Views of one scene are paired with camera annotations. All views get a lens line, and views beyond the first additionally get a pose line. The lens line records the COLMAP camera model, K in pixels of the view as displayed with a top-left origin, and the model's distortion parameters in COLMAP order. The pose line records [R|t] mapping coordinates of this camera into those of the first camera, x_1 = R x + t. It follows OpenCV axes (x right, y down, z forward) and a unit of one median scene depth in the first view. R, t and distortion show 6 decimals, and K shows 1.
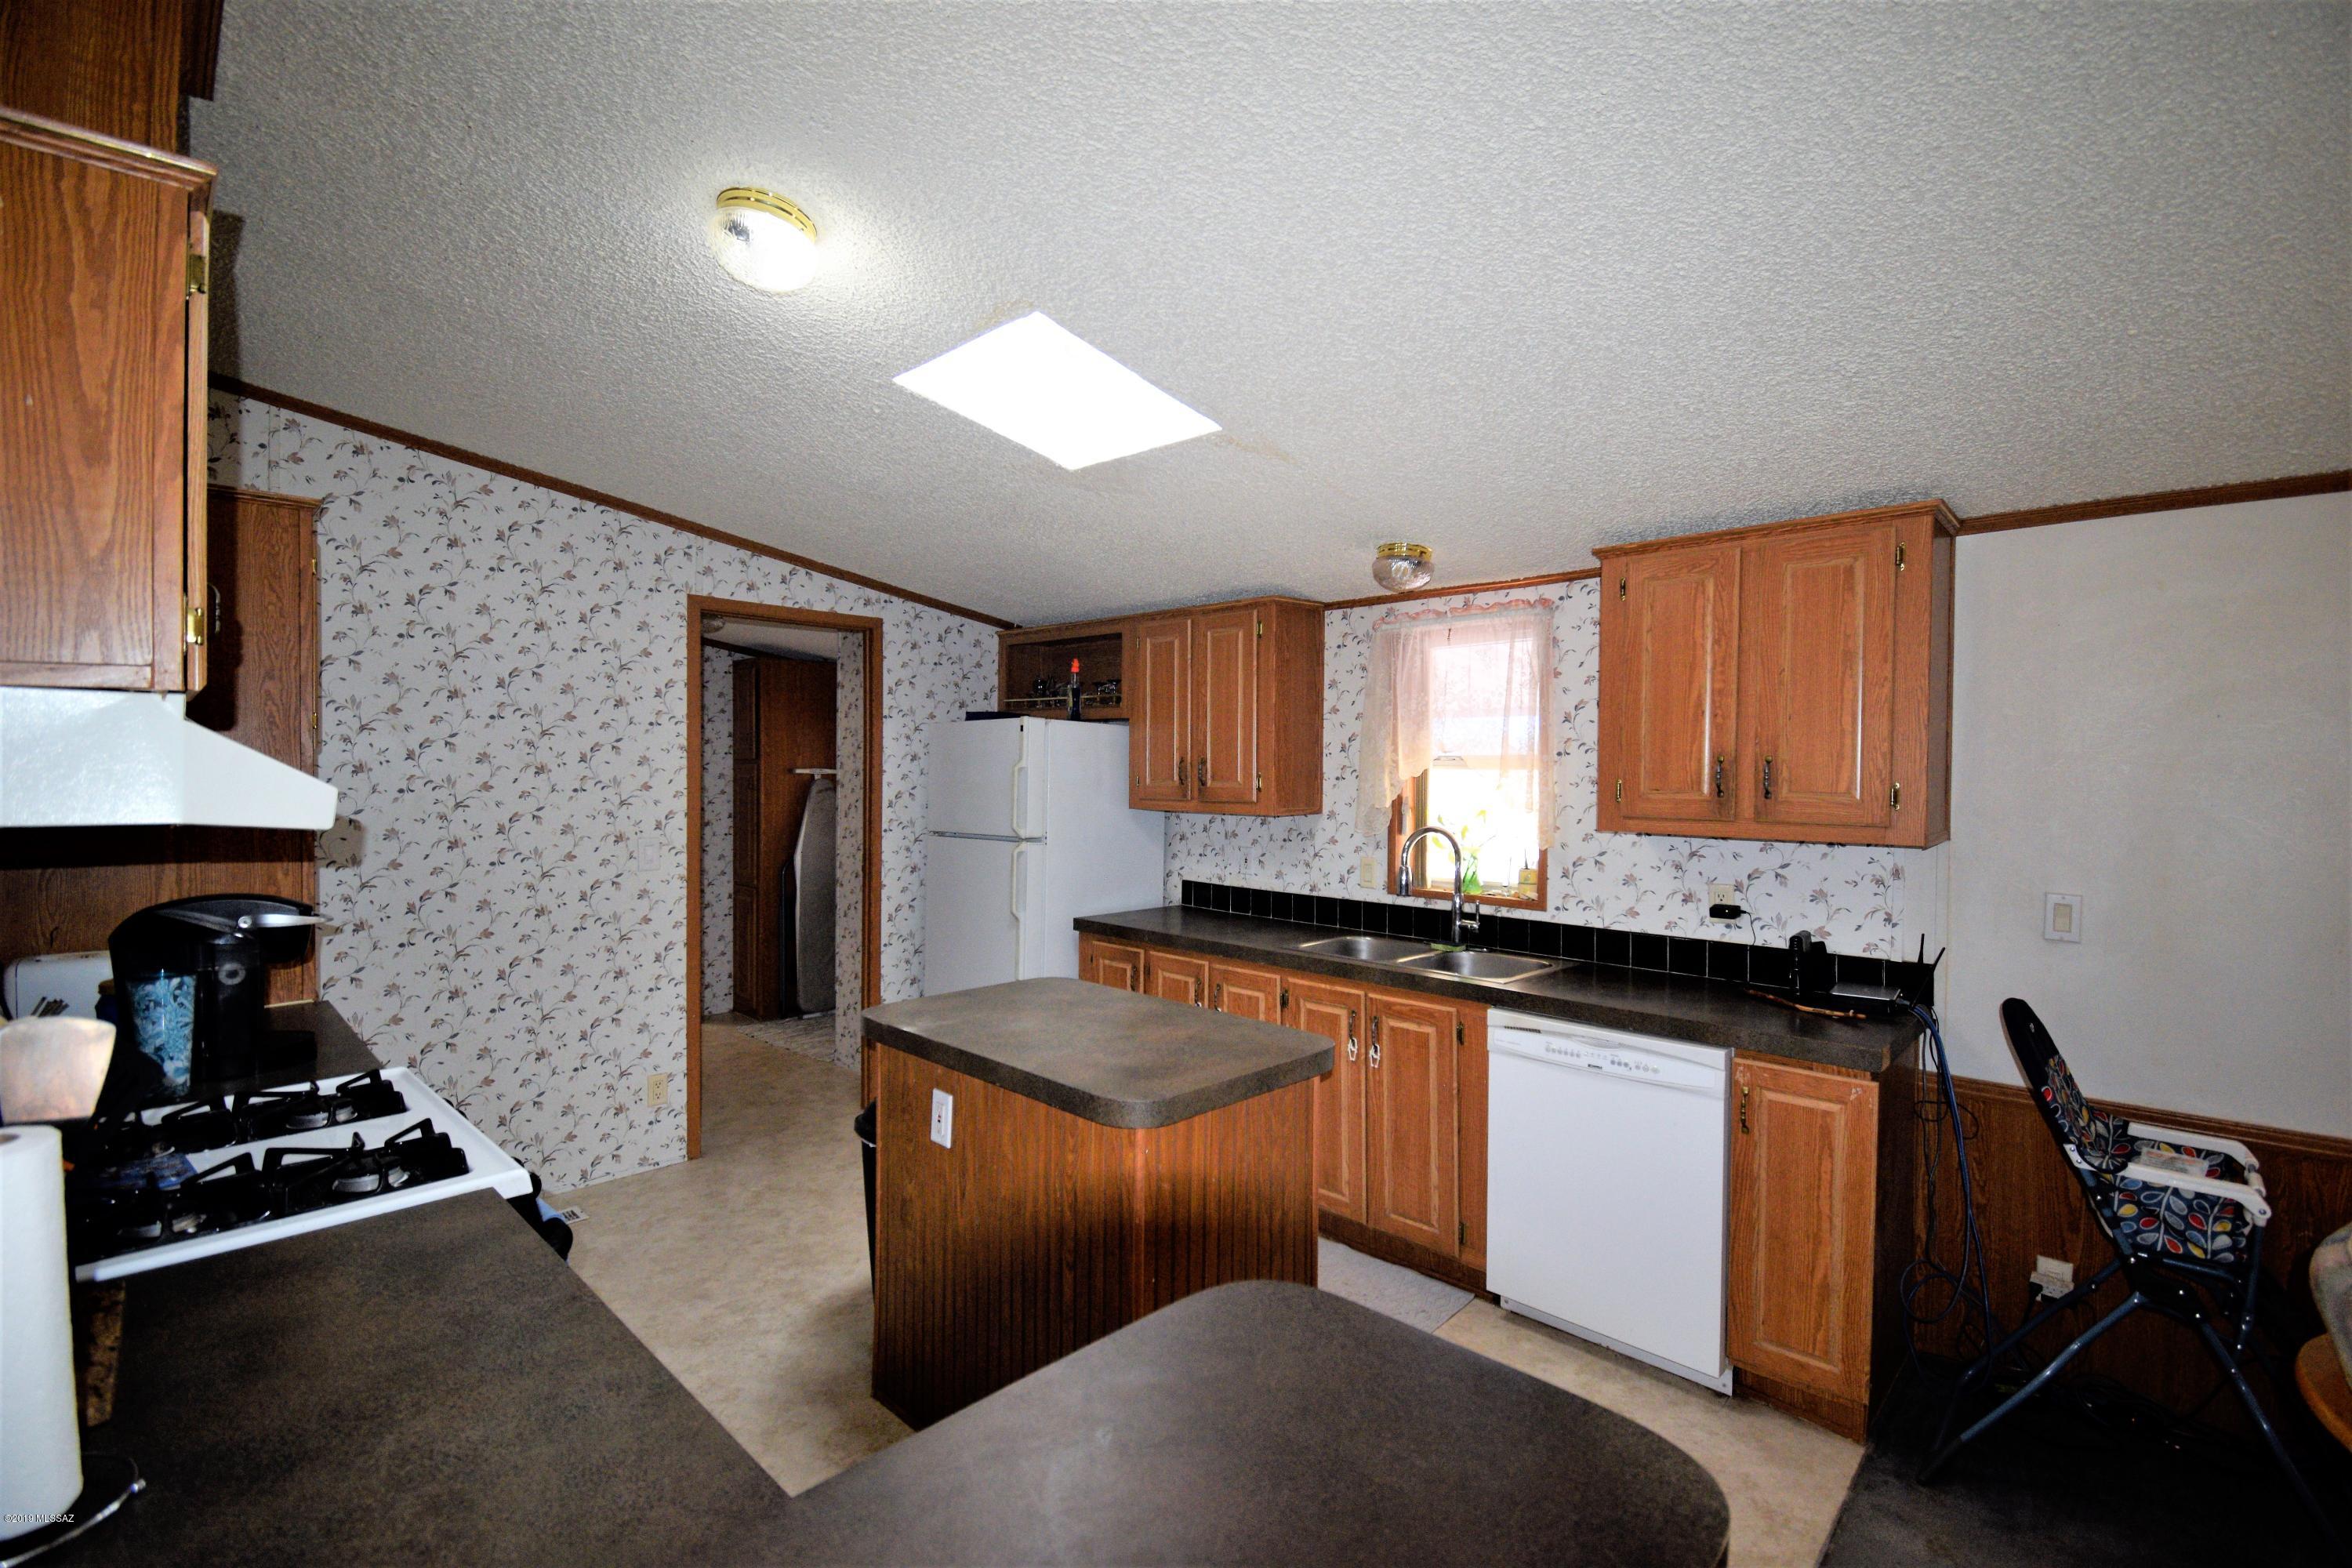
lens RADIAL K [[1024.7, 0, 1184.9], [0, 1024.7, 787.1], [0, 0, 1]] dist [0.014535, -0.027338]
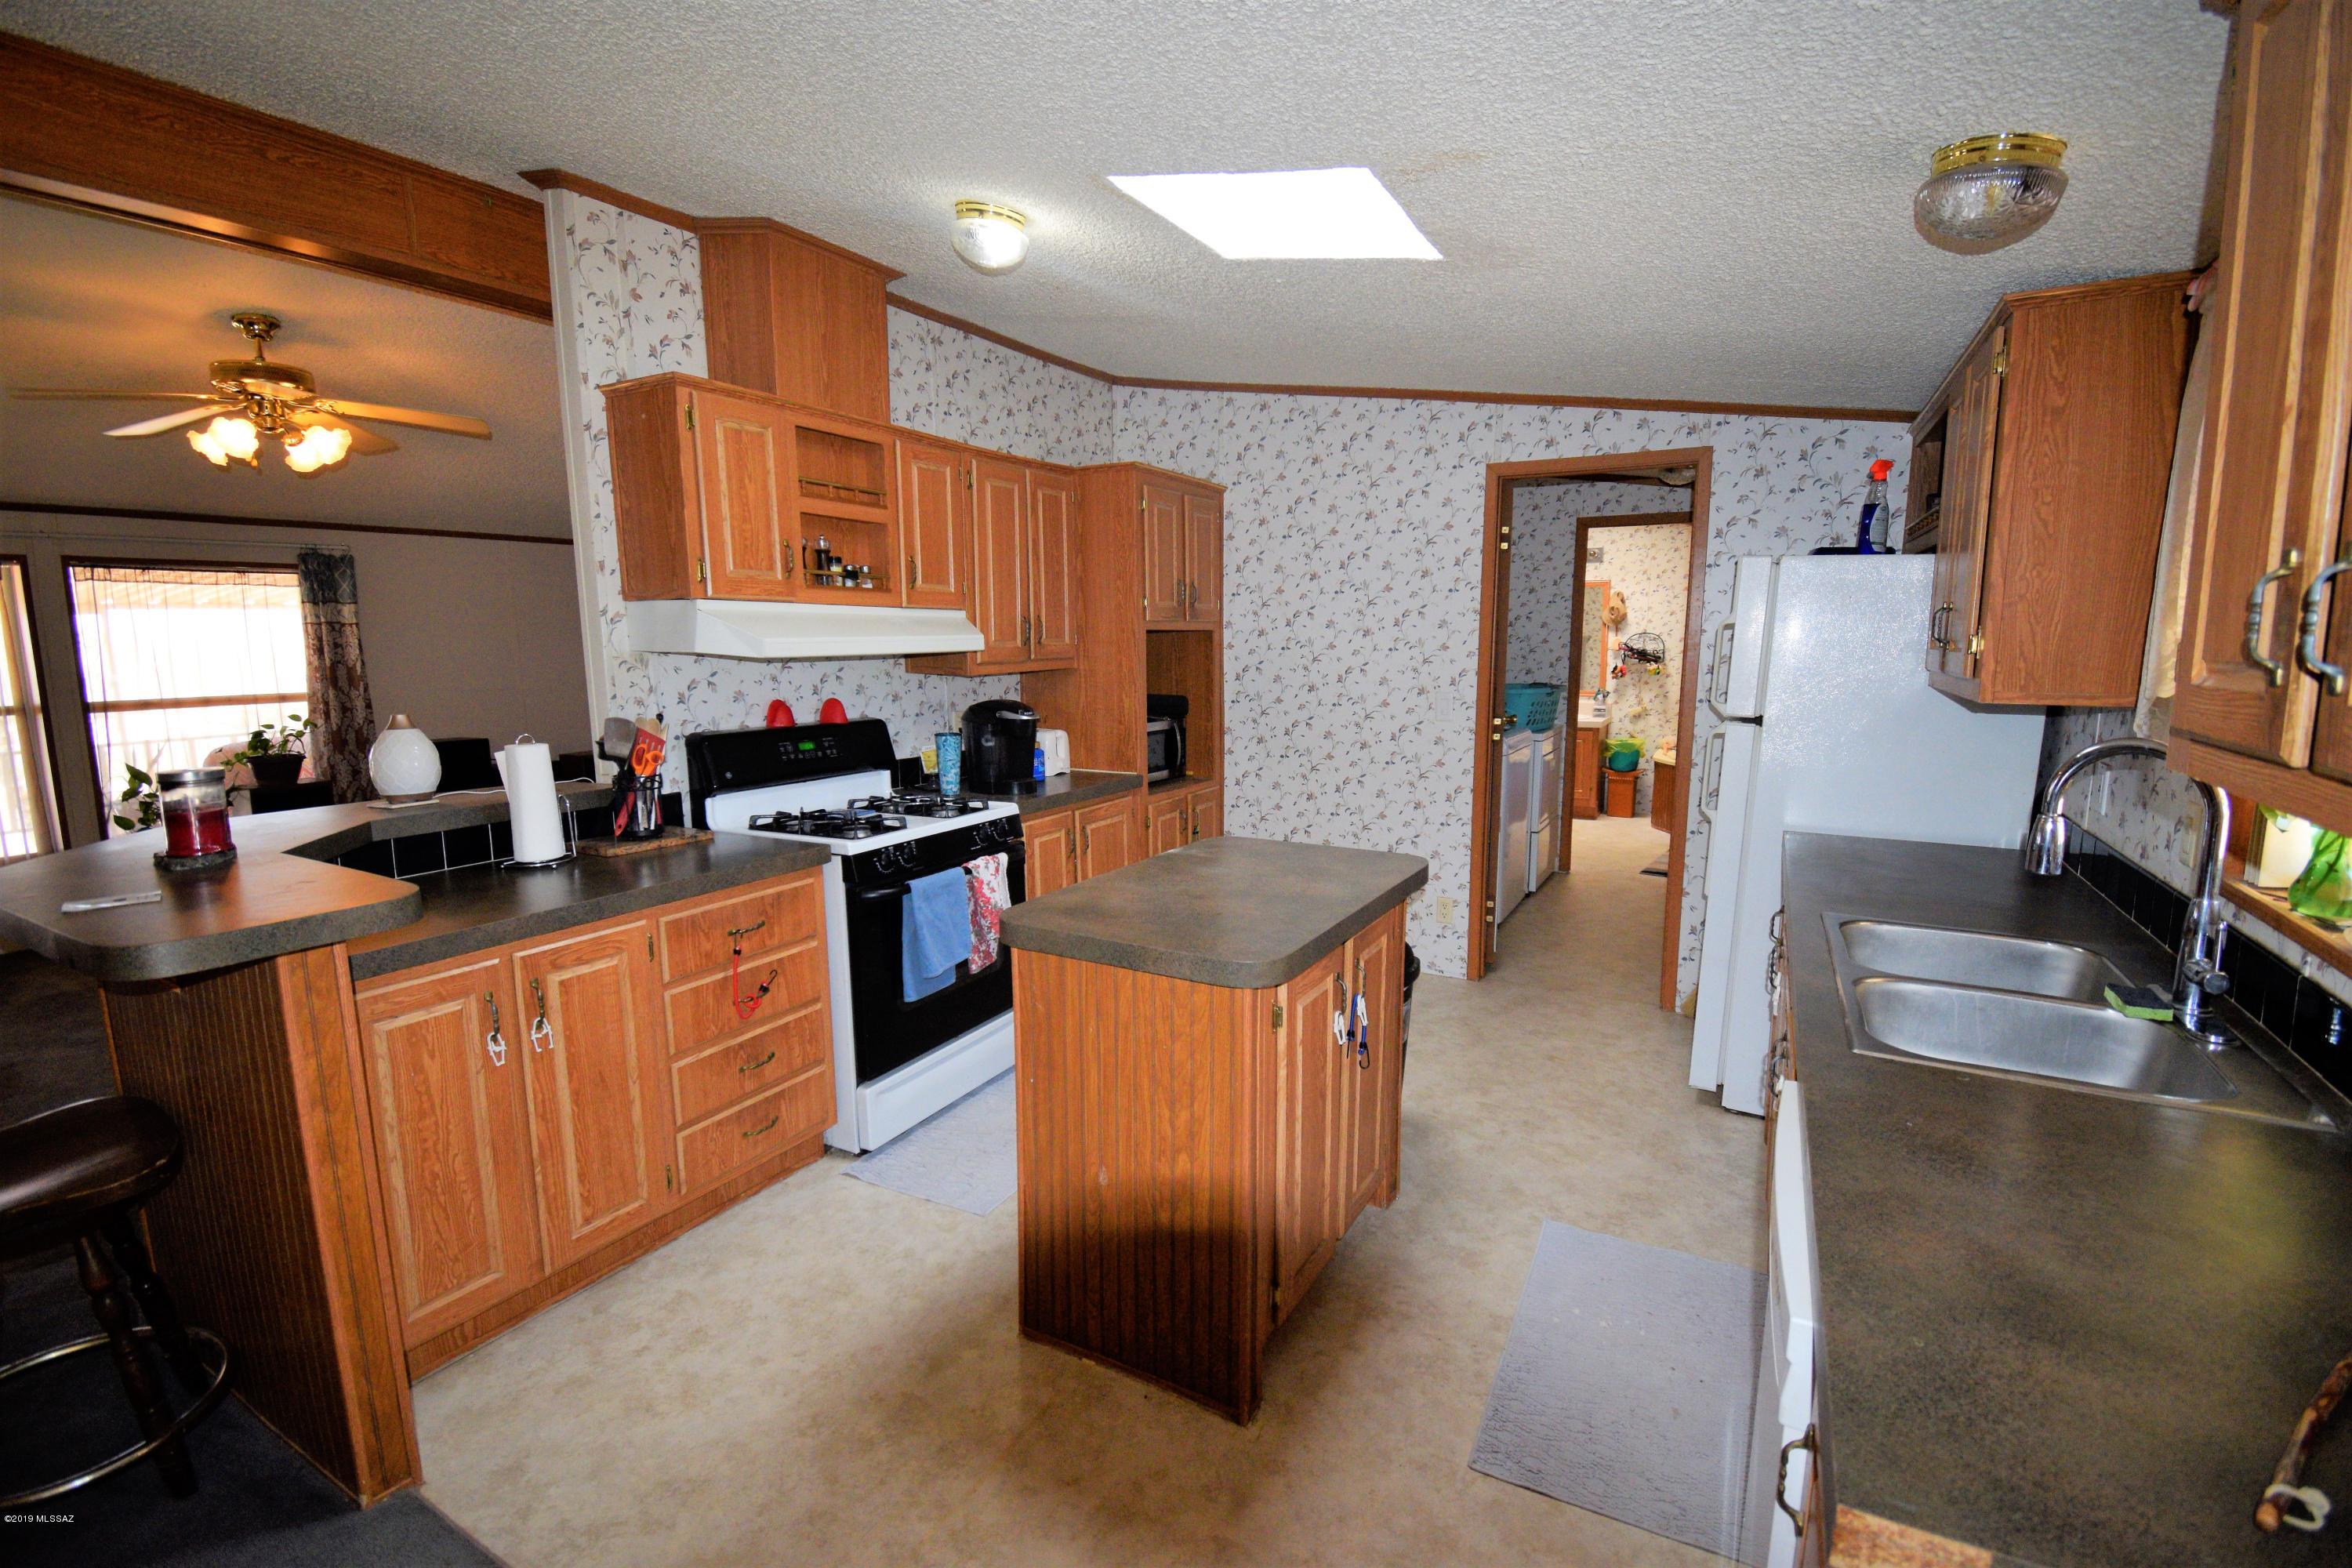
lens RADIAL K [[1024.7, 0, 1184.9], [0, 1024.7, 787.1], [0, 0, 1]] dist [0.014535, -0.027338]
pose [[0.263532, 0.133286, -0.955398, 0.909445], [-0.009512, 0.990719, 0.135590, 0.003910], [0.964604, -0.026645, 0.262354, 0.760267]]
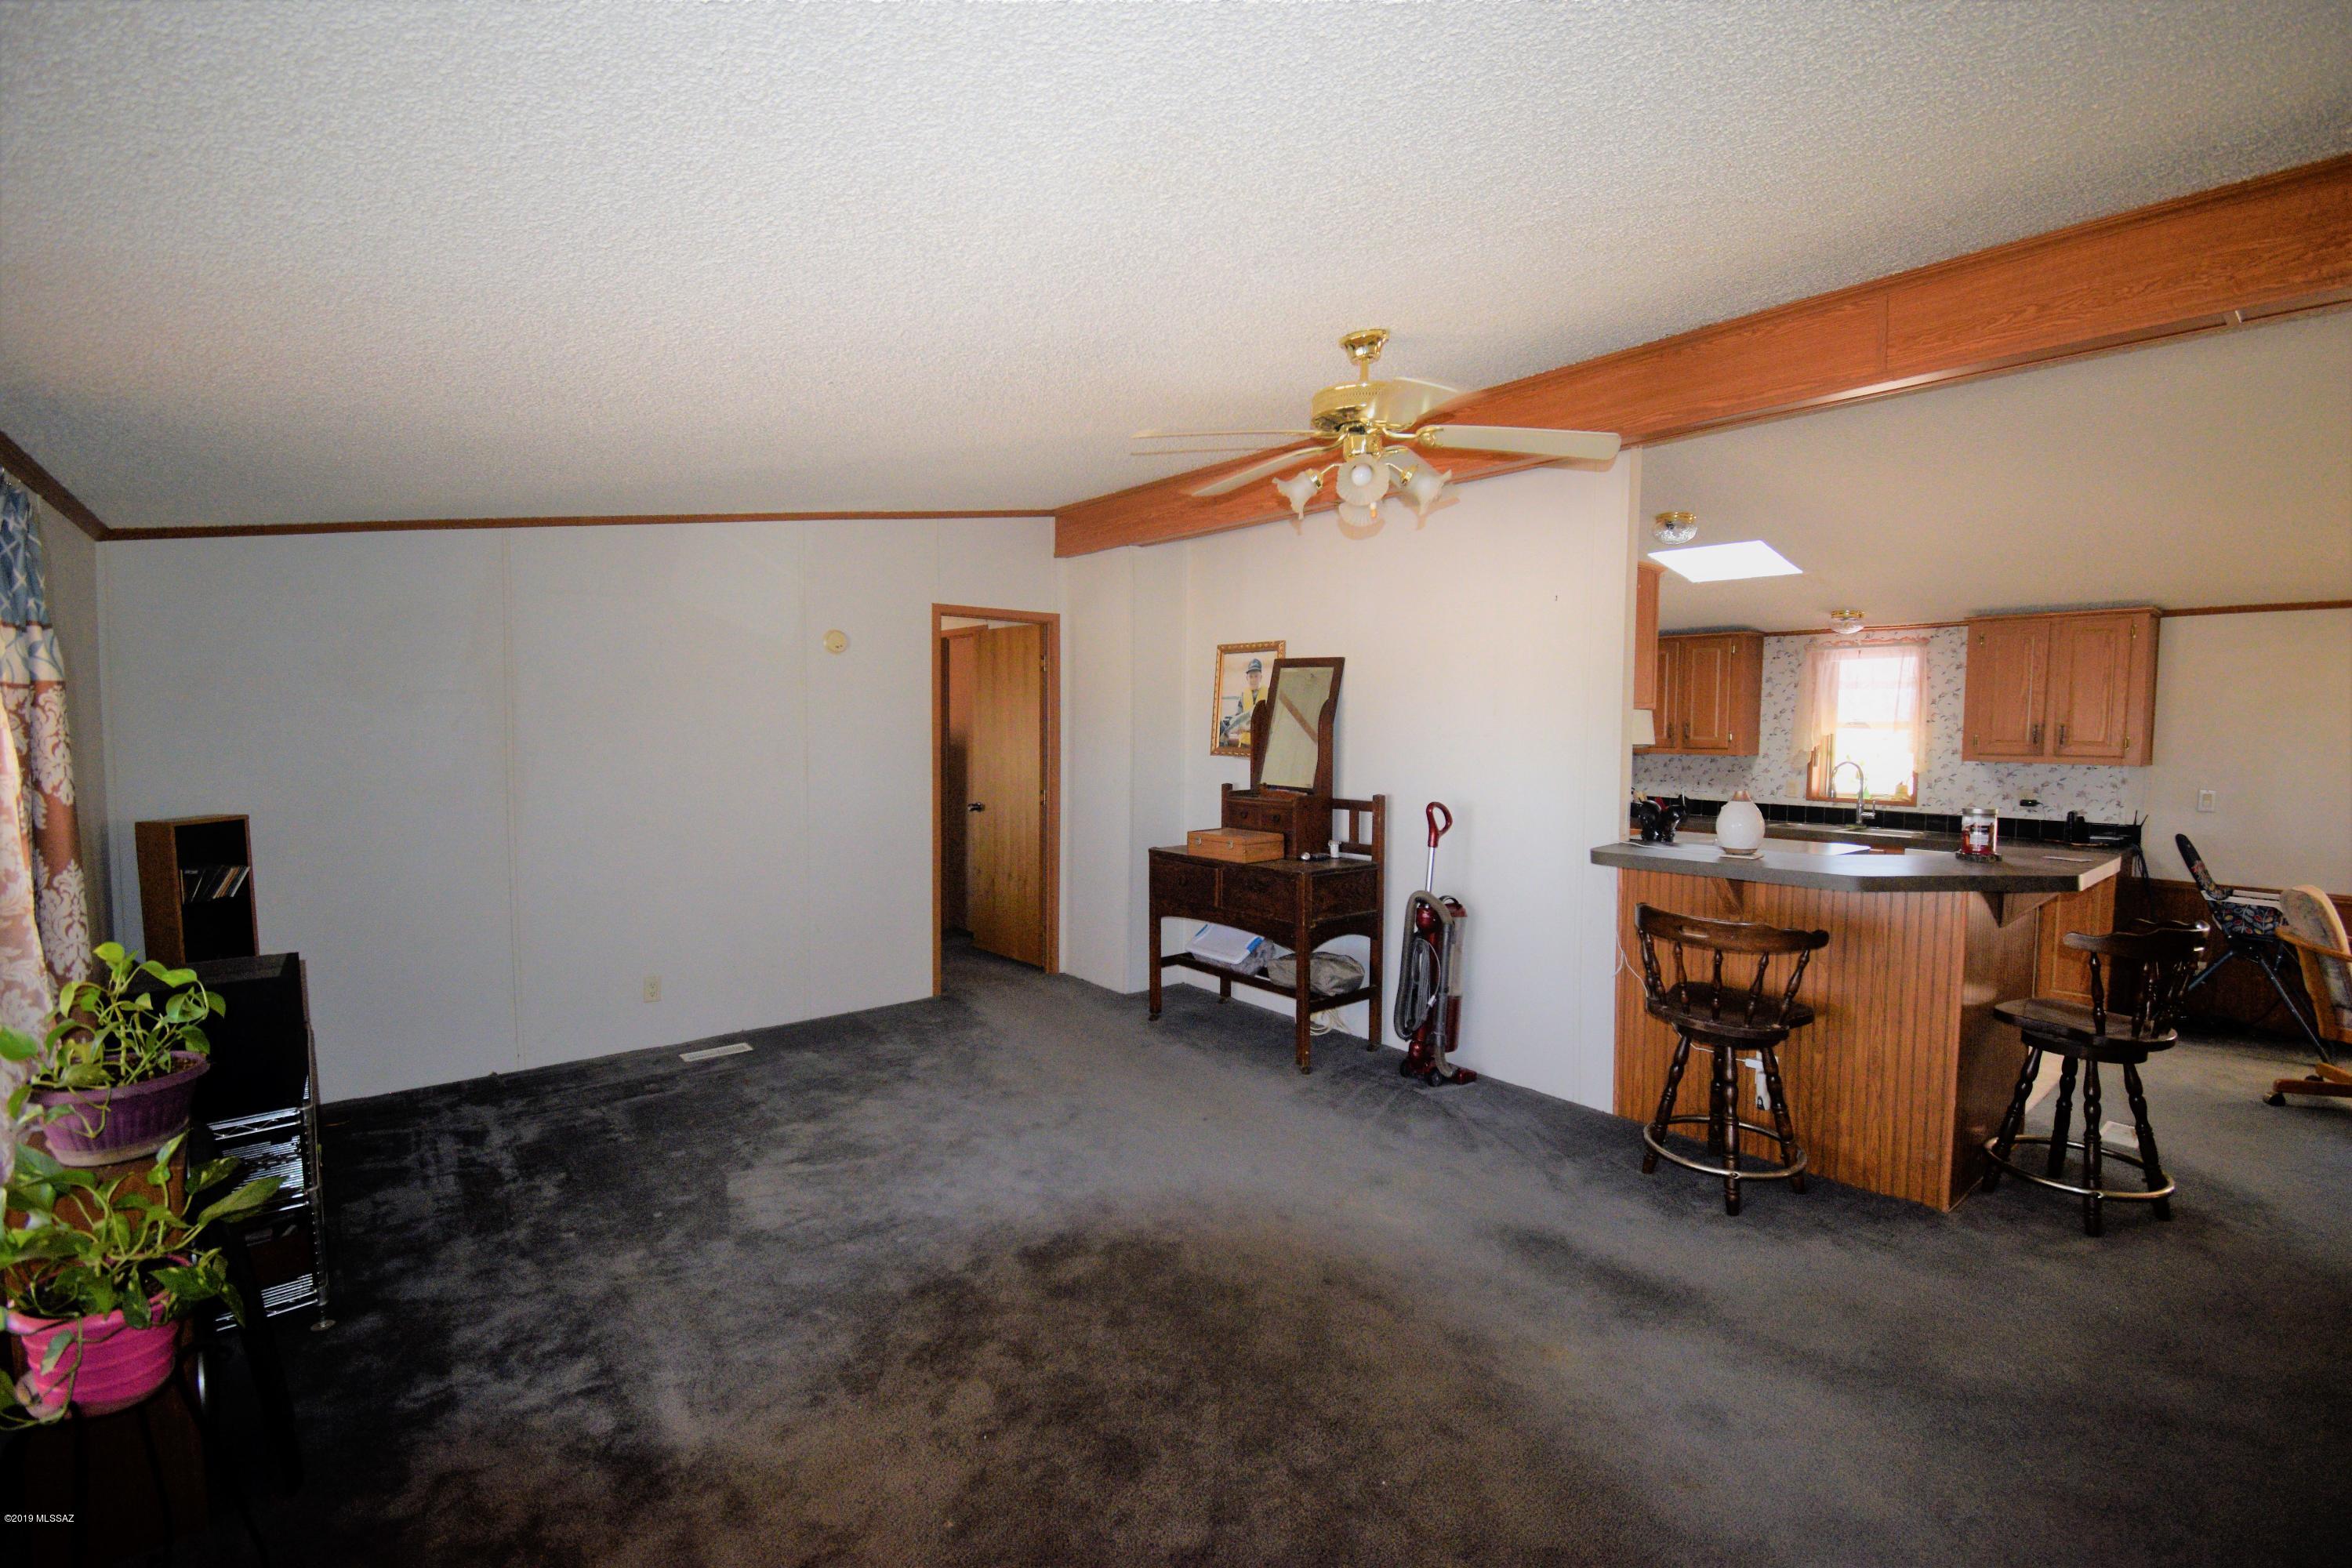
lens RADIAL K [[1024.7, 0, 1184.9], [0, 1024.7, 787.1], [0, 0, 1]] dist [0.014535, -0.027338]
pose [[0.994352, 0.009161, -0.105739, -0.646555], [-0.004968, 0.999193, 0.039851, 0.015894], [0.106018, -0.039101, 0.993595, -0.823639]]
